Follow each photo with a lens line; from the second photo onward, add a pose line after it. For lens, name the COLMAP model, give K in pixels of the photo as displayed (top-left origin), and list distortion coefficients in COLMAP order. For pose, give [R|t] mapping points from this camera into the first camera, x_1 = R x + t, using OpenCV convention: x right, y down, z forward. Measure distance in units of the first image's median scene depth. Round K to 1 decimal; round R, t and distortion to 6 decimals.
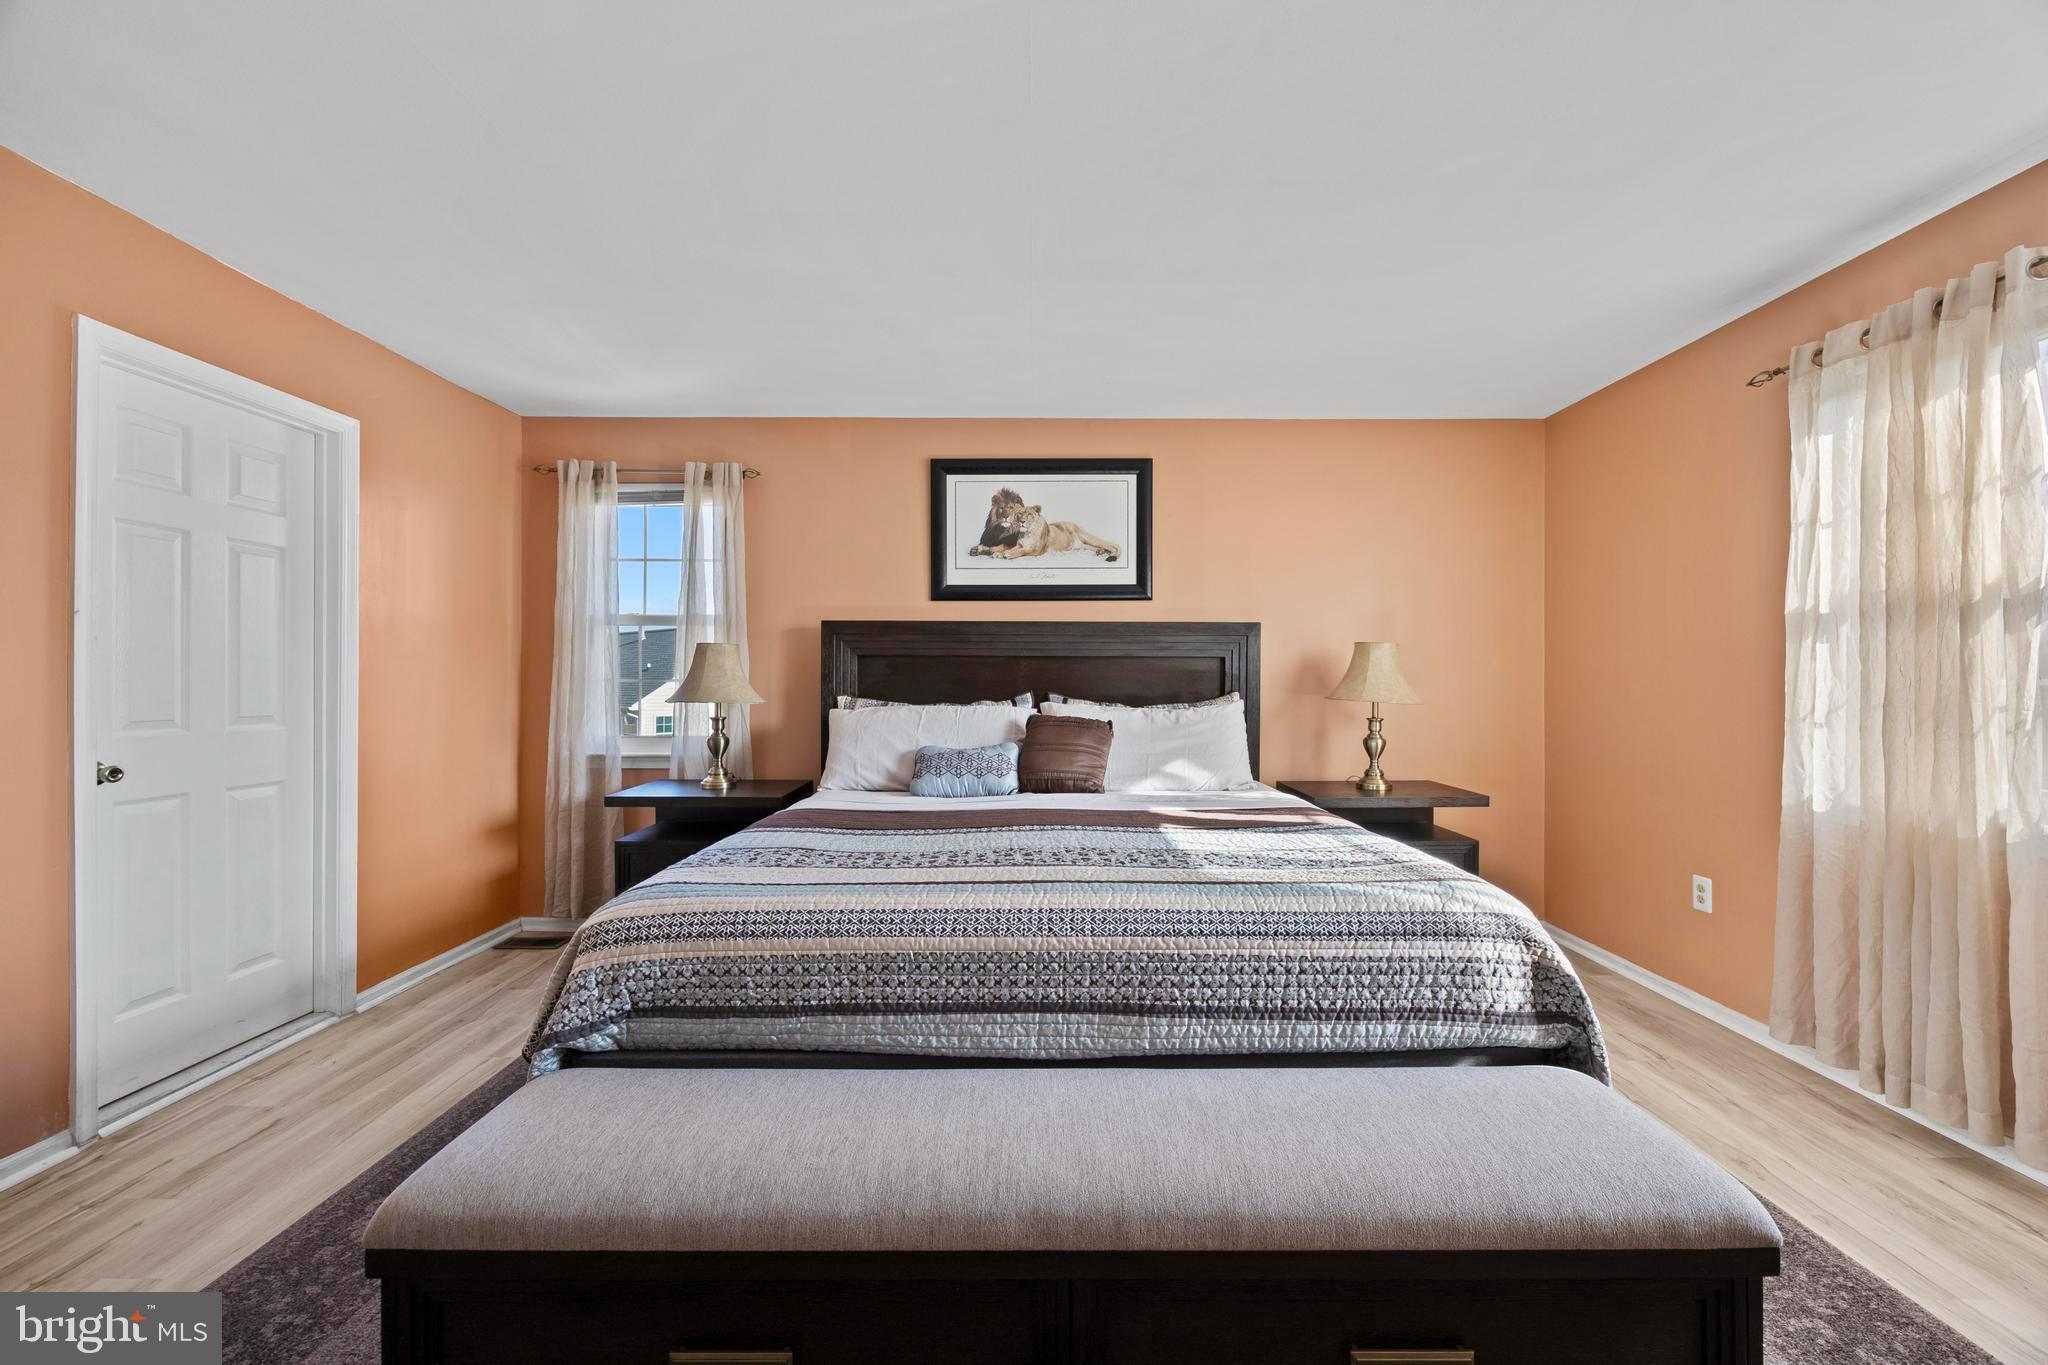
lens RADIAL K [[778.2, 0, 1025.7], [0, 778.2, 678.3], [0, 0, 1]] dist [-0.003501, -0.000049]
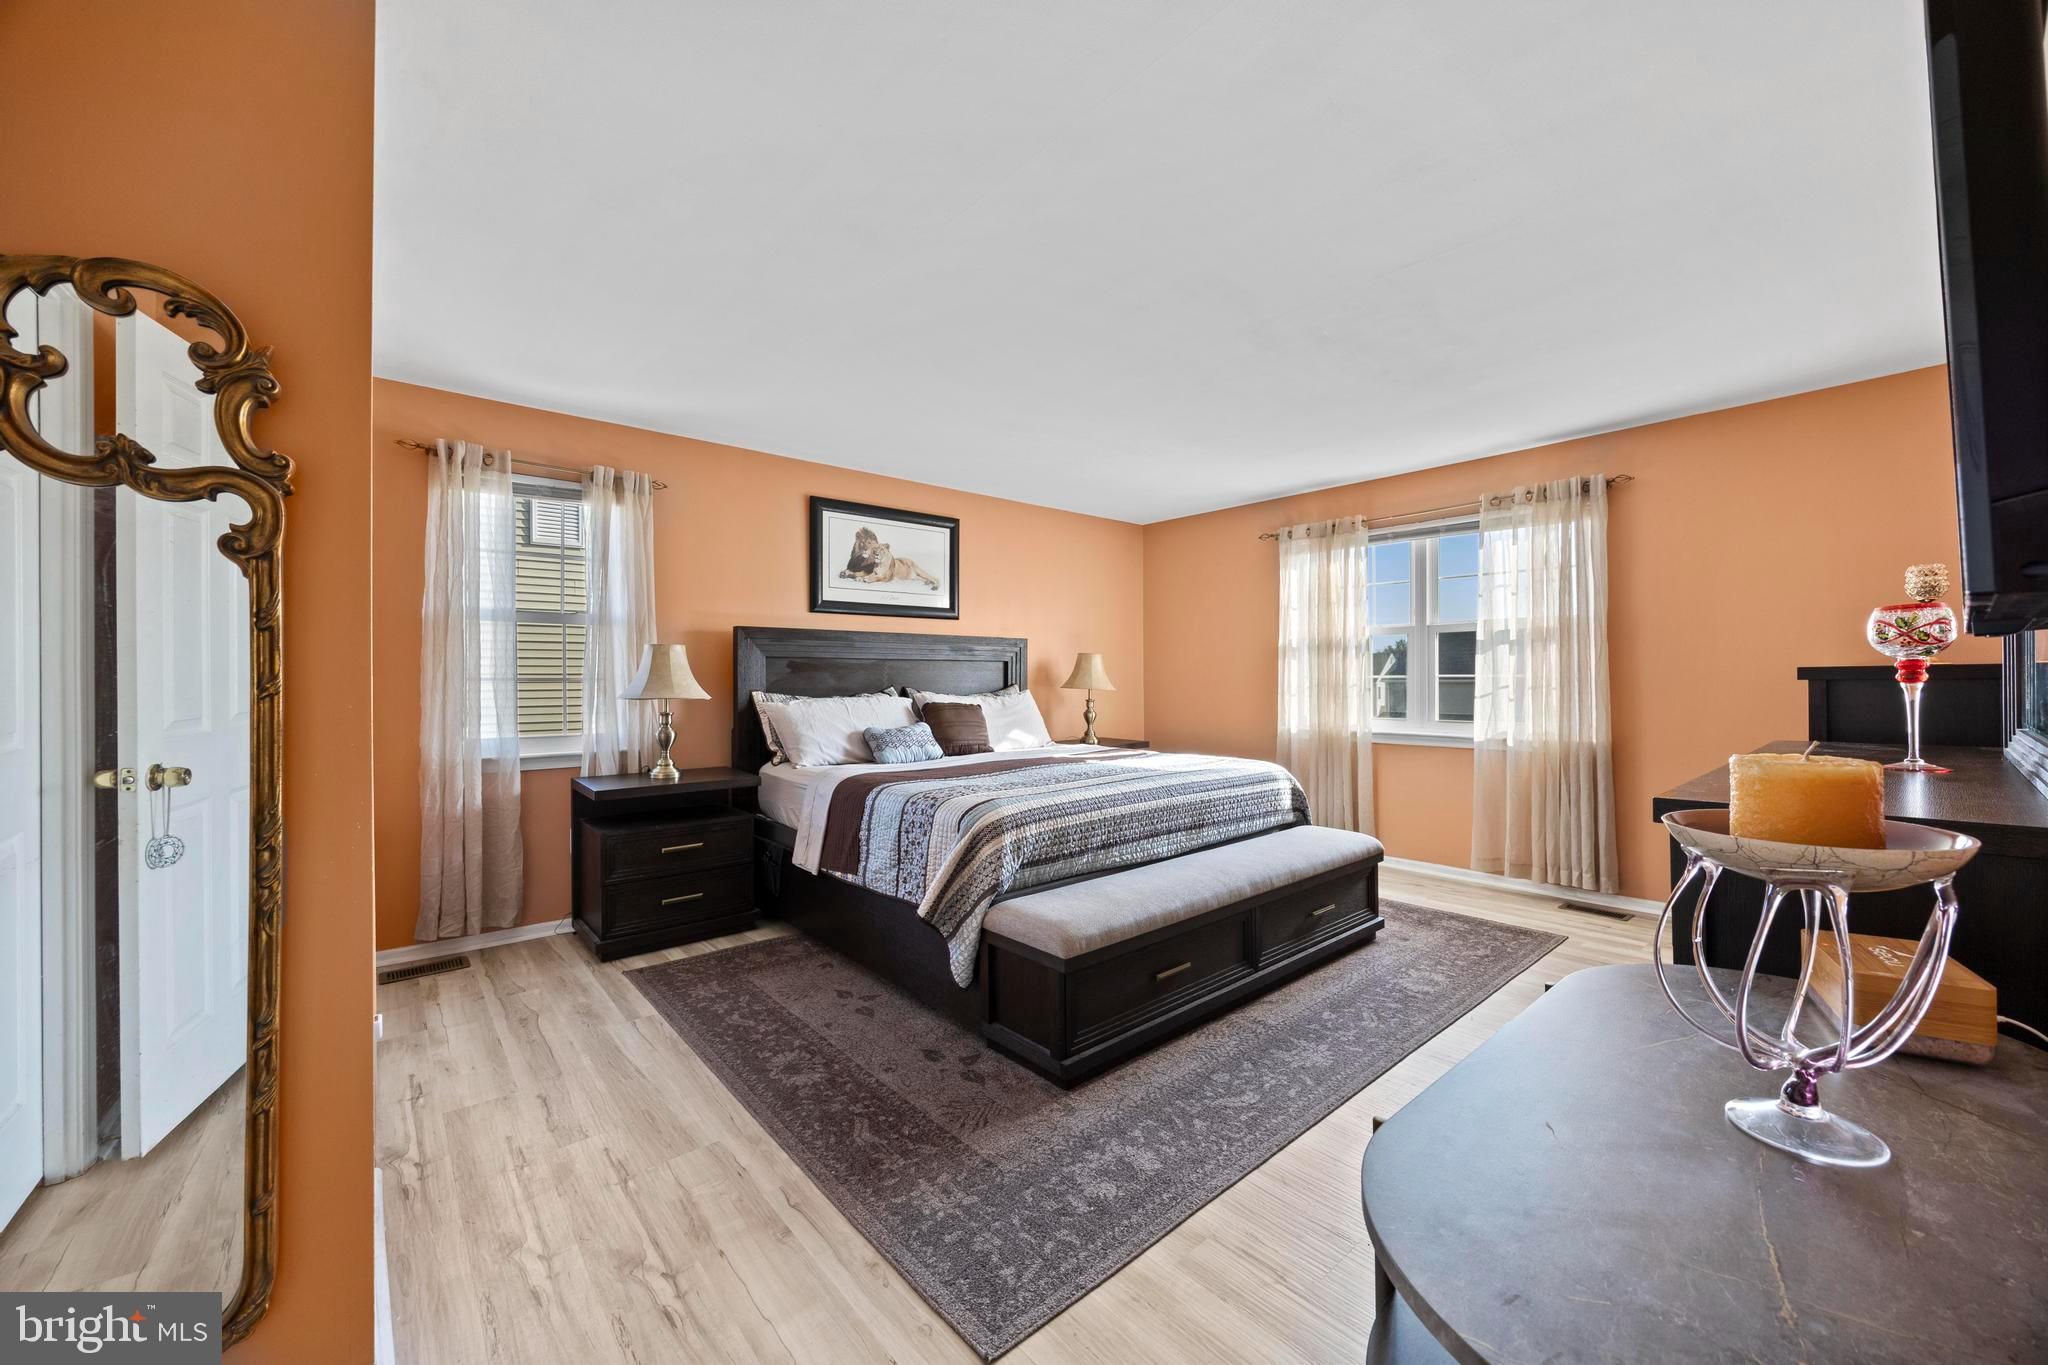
lens RADIAL K [[778.2, 0, 1026.4], [0, 778.2, 679.0], [0, 0, 1]] dist [-0.003501, -0.000049]
pose [[0.753565, -0.005661, 0.657349, -0.729018], [0.002566, 0.999981, 0.005671, -0.001941], [-0.657369, -0.002587, 0.753565, -0.147910]]
